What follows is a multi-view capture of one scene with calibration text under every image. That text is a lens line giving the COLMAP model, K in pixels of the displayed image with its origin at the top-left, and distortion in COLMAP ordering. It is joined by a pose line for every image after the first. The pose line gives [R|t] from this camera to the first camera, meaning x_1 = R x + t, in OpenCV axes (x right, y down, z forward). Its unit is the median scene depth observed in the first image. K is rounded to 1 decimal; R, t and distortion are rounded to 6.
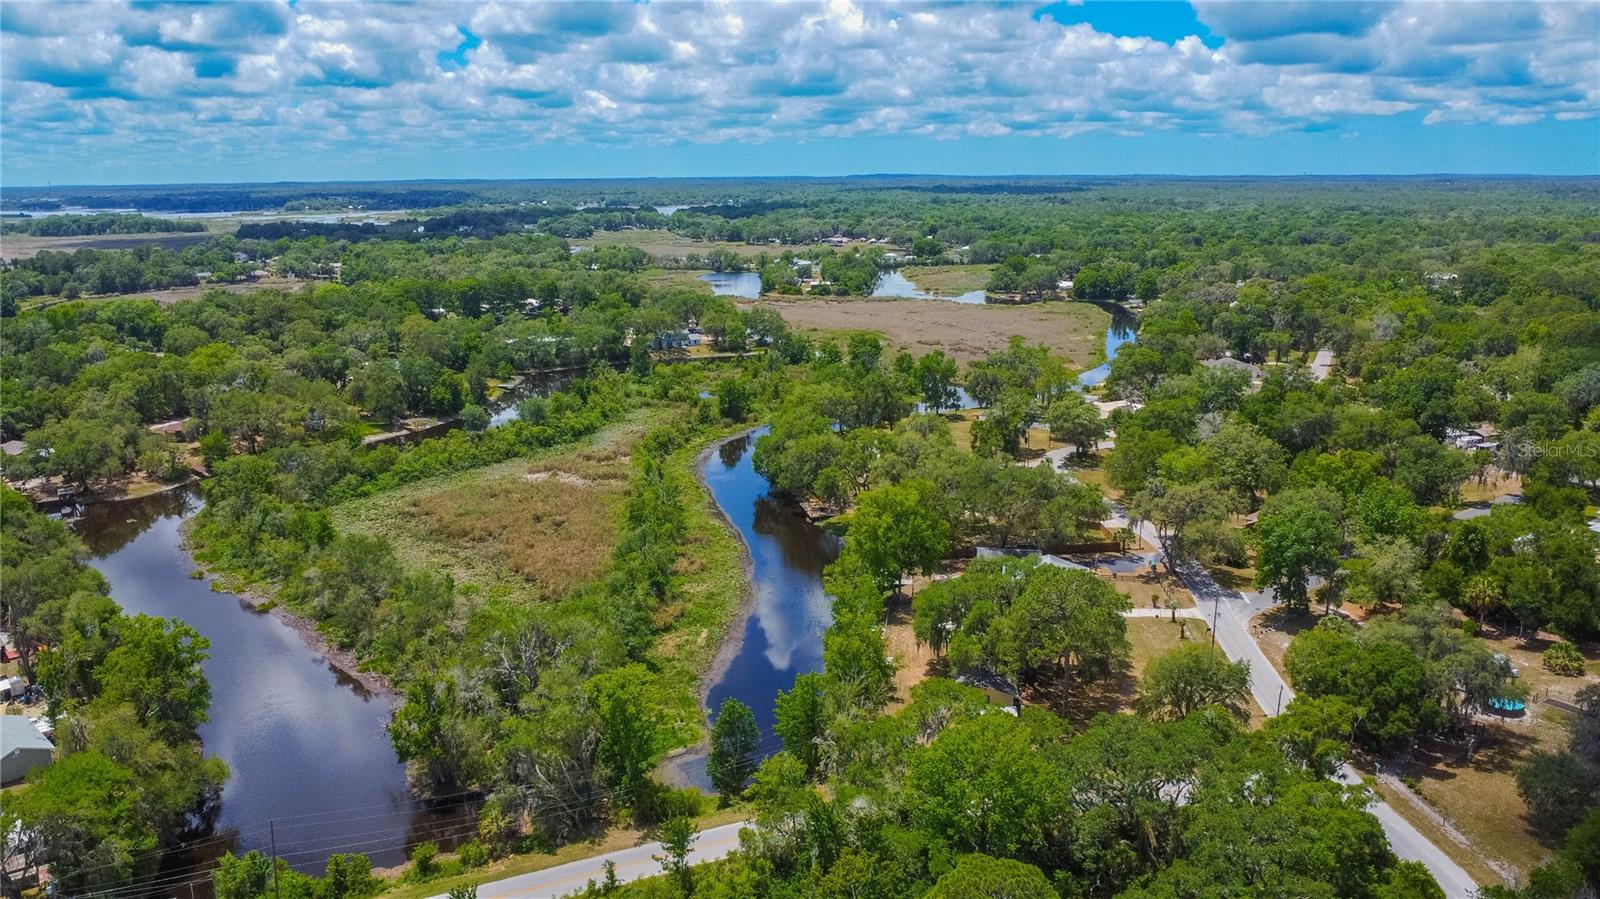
lens RADIAL K [[1232.1, 0, 757.4], [0, 1232.1, 476.0], [0, 0, 1]] dist [-0.030758, -0.009505]
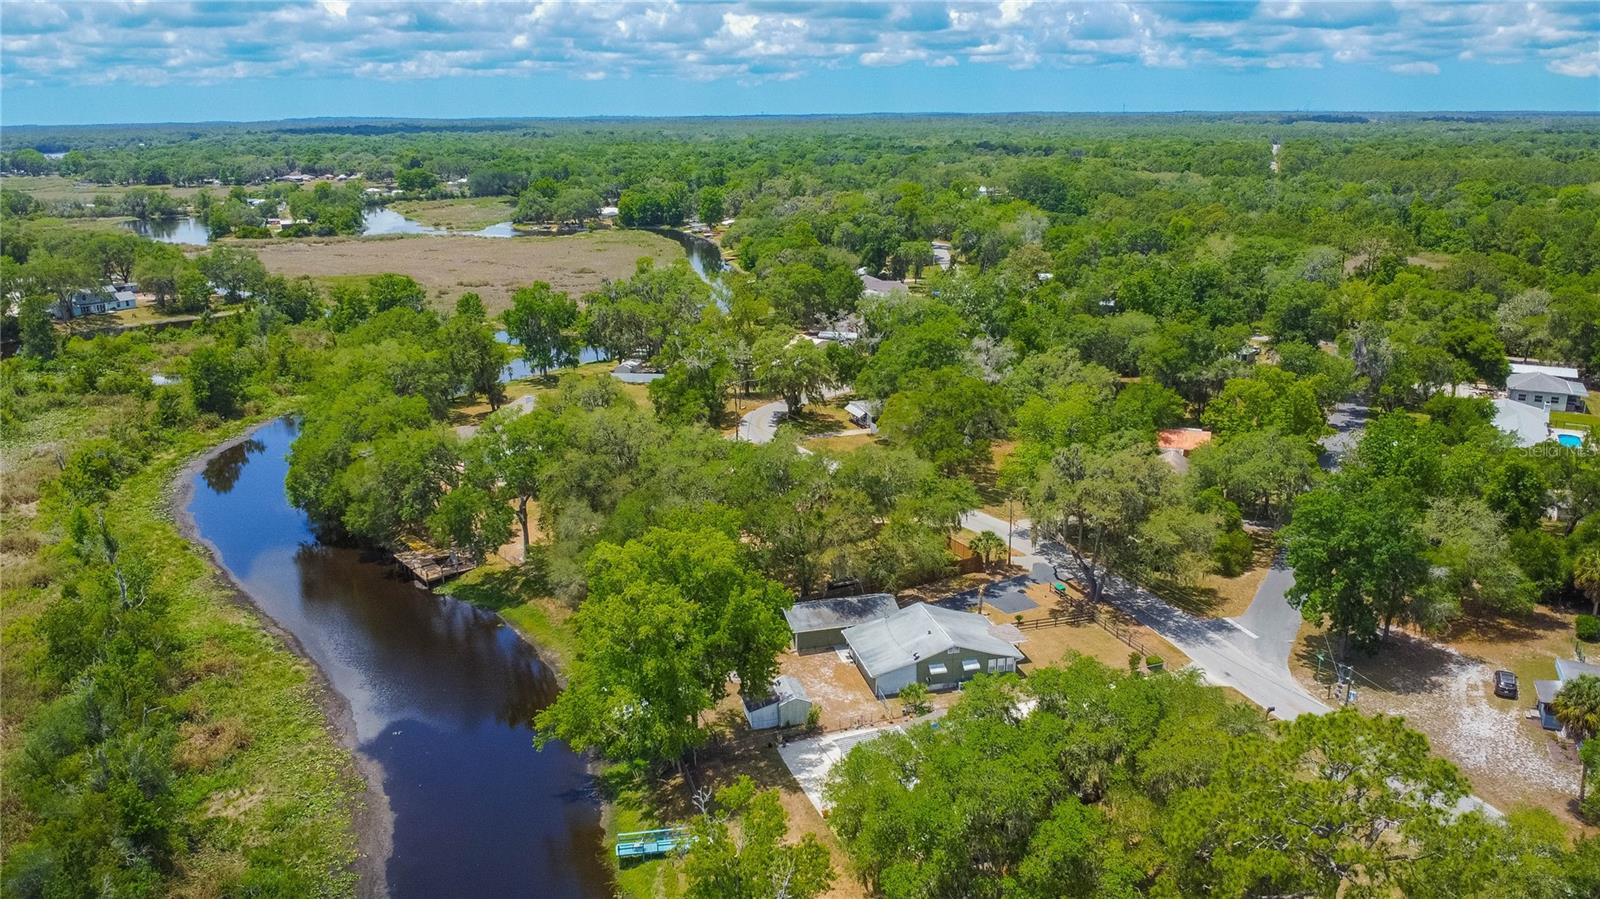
lens RADIAL K [[1248.1, 0, 800.0], [0, 1248.1, 449.5], [0, 0, 1]] dist [-0.036182, -0.005184]
pose [[0.894725, -0.113989, 0.431826, -0.014978], [0.108539, 0.993391, 0.037338, -0.010260], [-0.433228, 0.013463, 0.901184, 0.161203]]
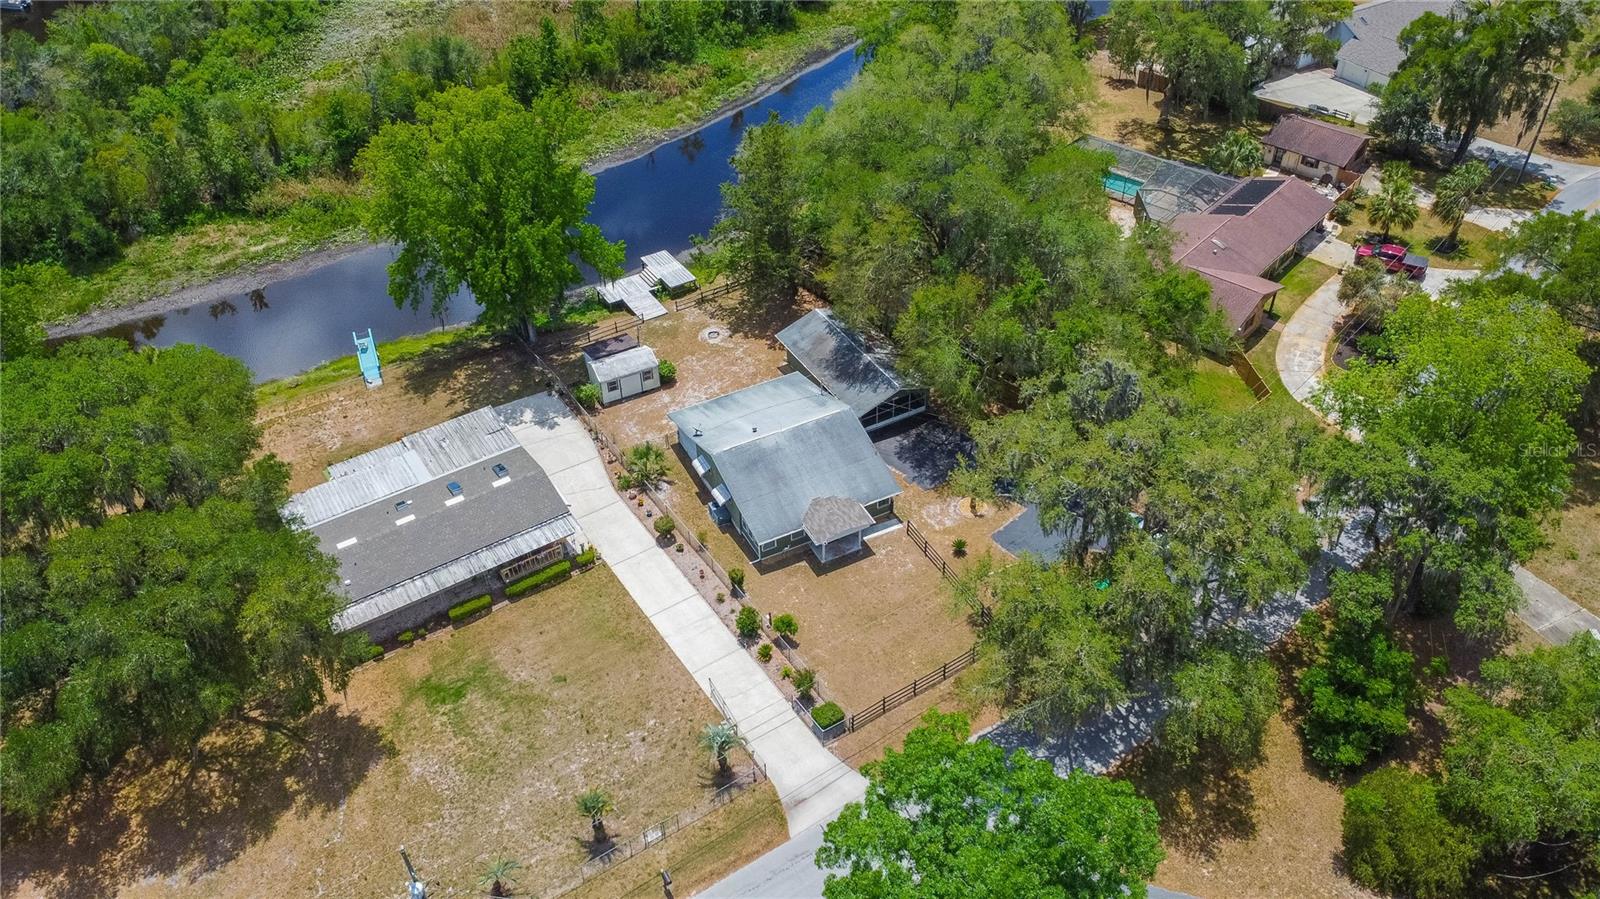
lens RADIAL K [[1178.7, 0, 775.0], [0, 1178.7, 449.2], [0, 0, 1]] dist [-0.031564, -0.005282]
pose [[0.618751, 0.495094, -0.609942, 0.139500], [-0.174279, 0.843577, 0.507942, -0.032399], [0.766012, -0.207990, 0.608249, 0.239529]]
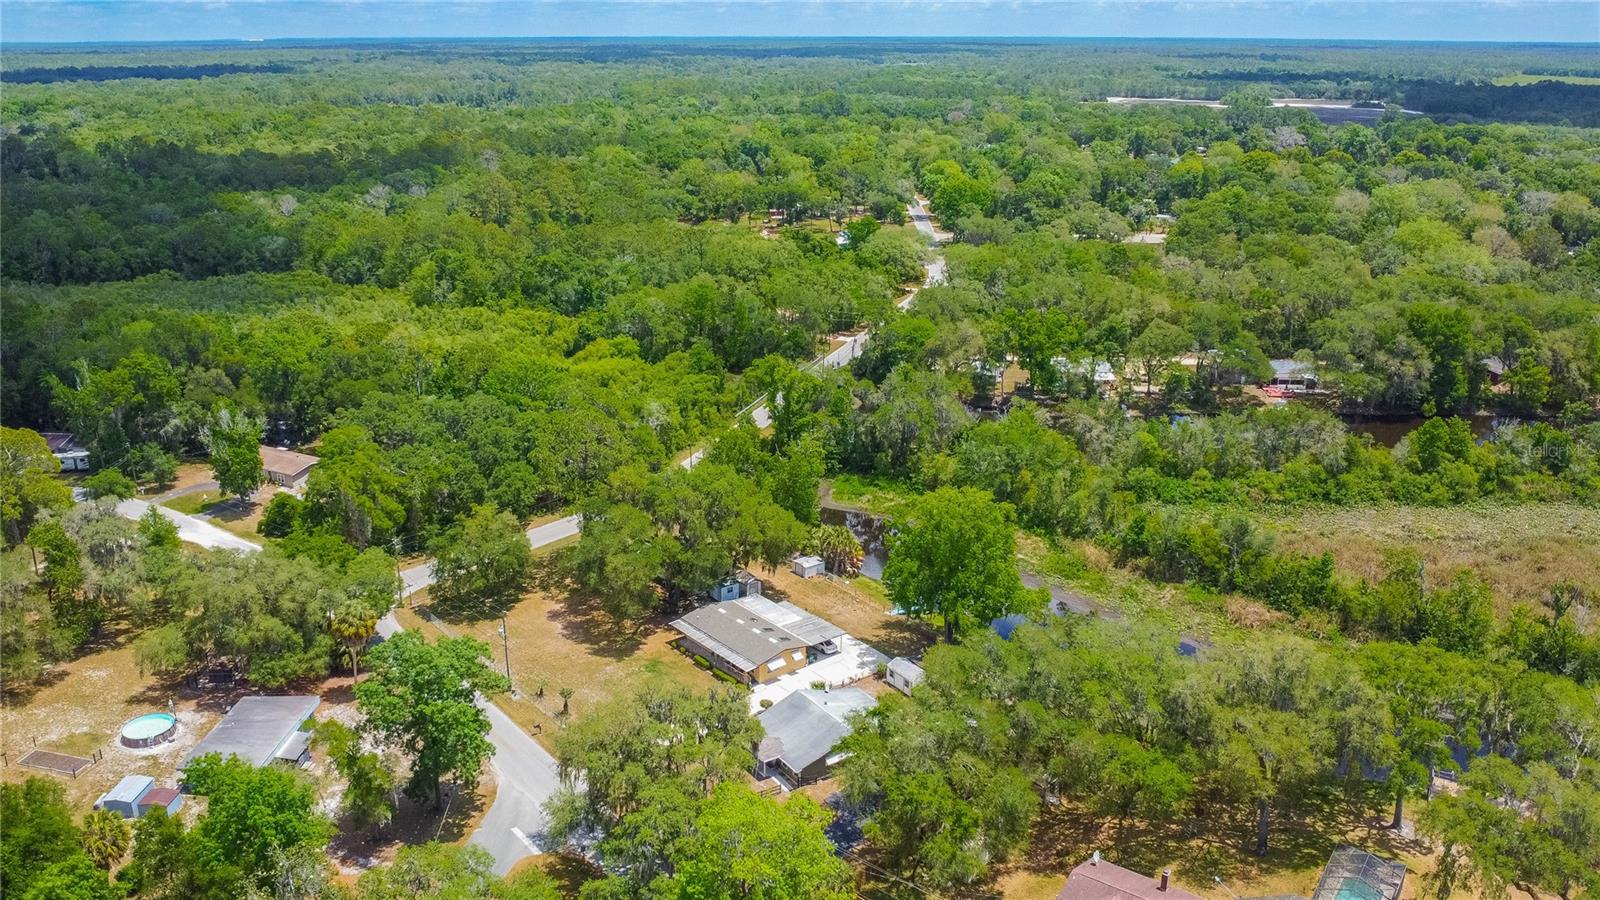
lens RADIAL K [[1218.2, 0, 768.9], [0, 1218.2, 452.1], [0, 0, 1]] dist [-0.022631, -0.011103]
pose [[-0.713030, 0.239542, -0.658945, 0.186983], [-0.164498, 0.856441, 0.489336, -0.097303], [0.681564, 0.457306, -0.571263, 0.386602]]
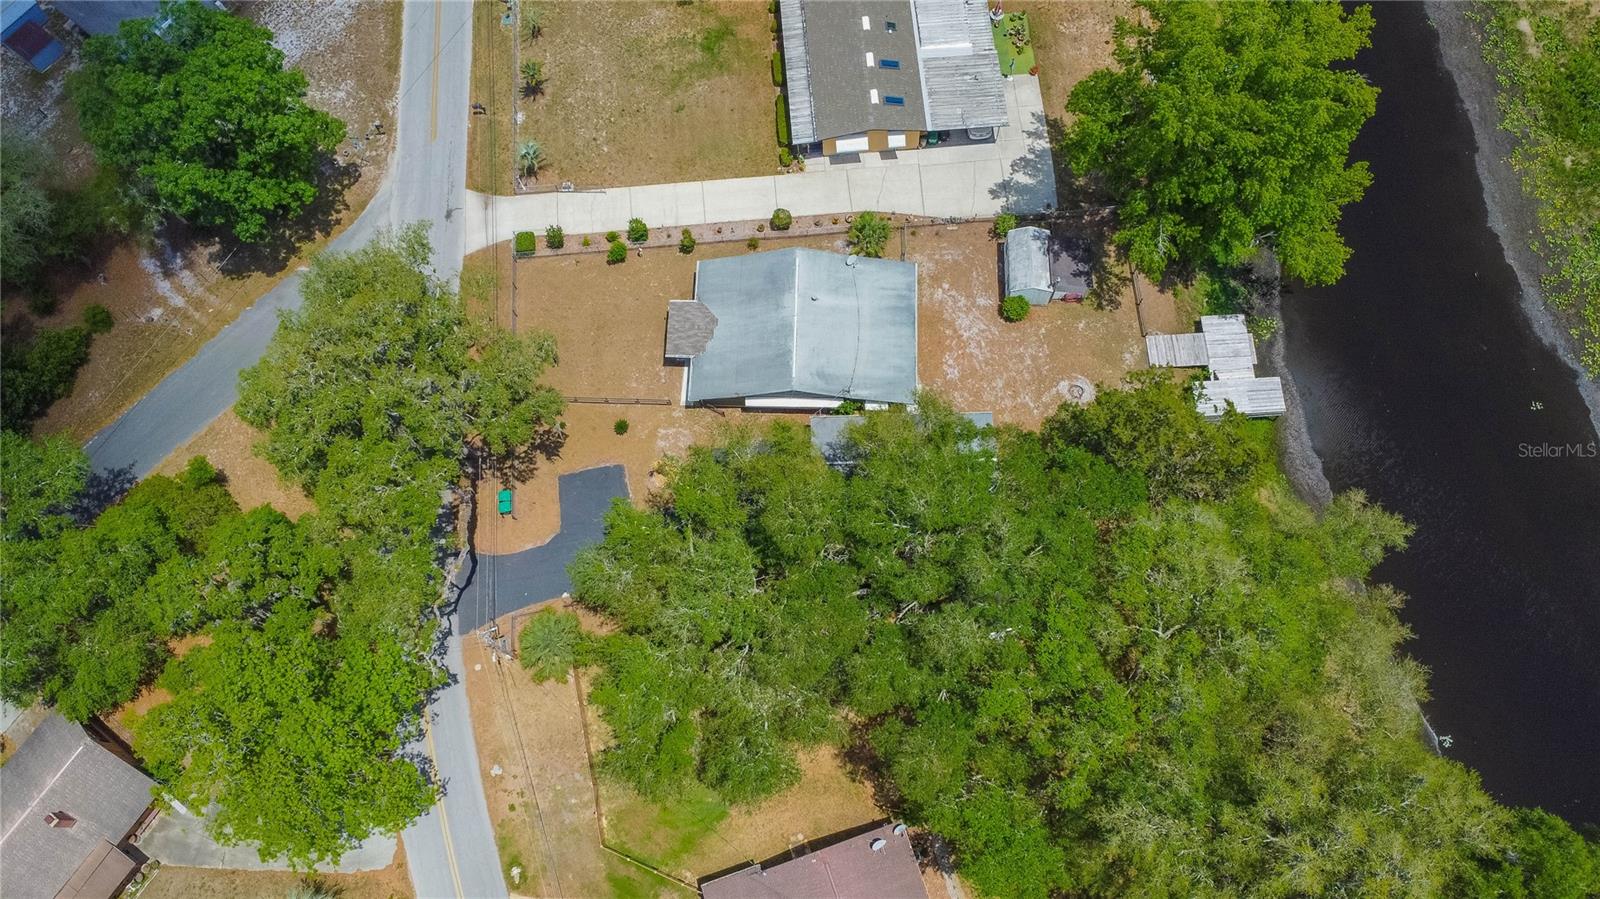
lens RADIAL K [[1123.6, 0, 800.0], [0, 1123.6, 449.5], [0, 0, 1]] dist [-0.005469, -0.001992]
pose [[-0.982735, 0.185013, 0.001342, 0.073676], [0.015468, 0.074930, 0.997069, -0.080897], [0.184370, 0.979875, -0.076499, 0.327291]]
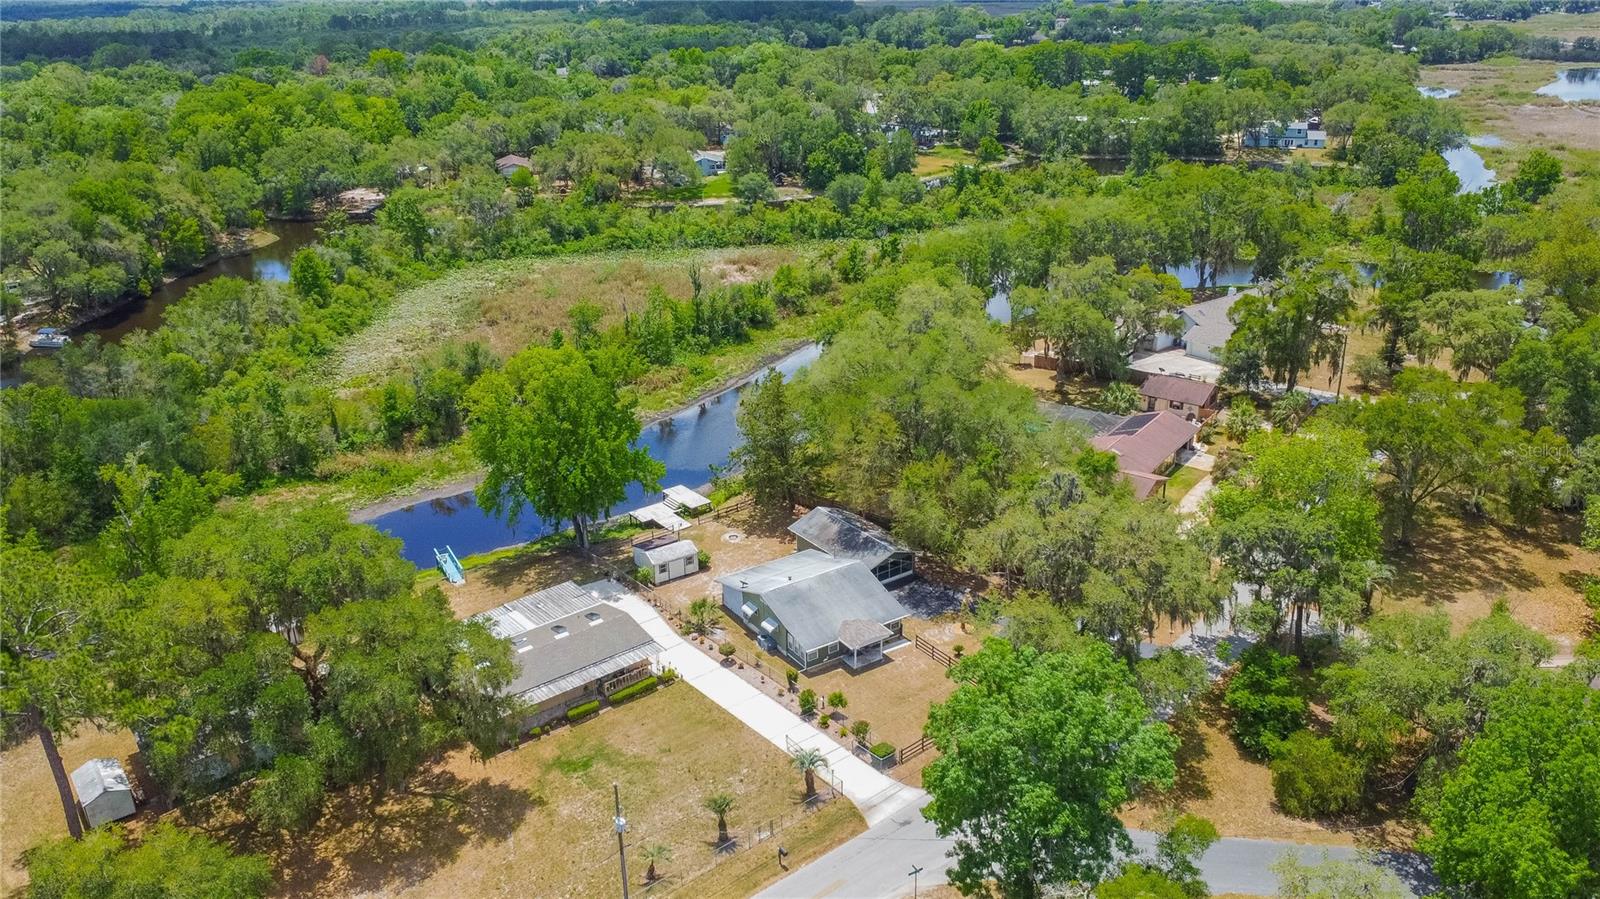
lens RADIAL K [[1218.2, 0, 768.9], [0, 1218.2, 451.6], [0, 0, 1]] dist [-0.022631, -0.011103]
pose [[0.692744, 0.262626, -0.671665, 0.163039], [-0.163309, 0.964269, 0.208602, -0.022535], [0.702450, -0.034819, 0.710881, 0.199890]]
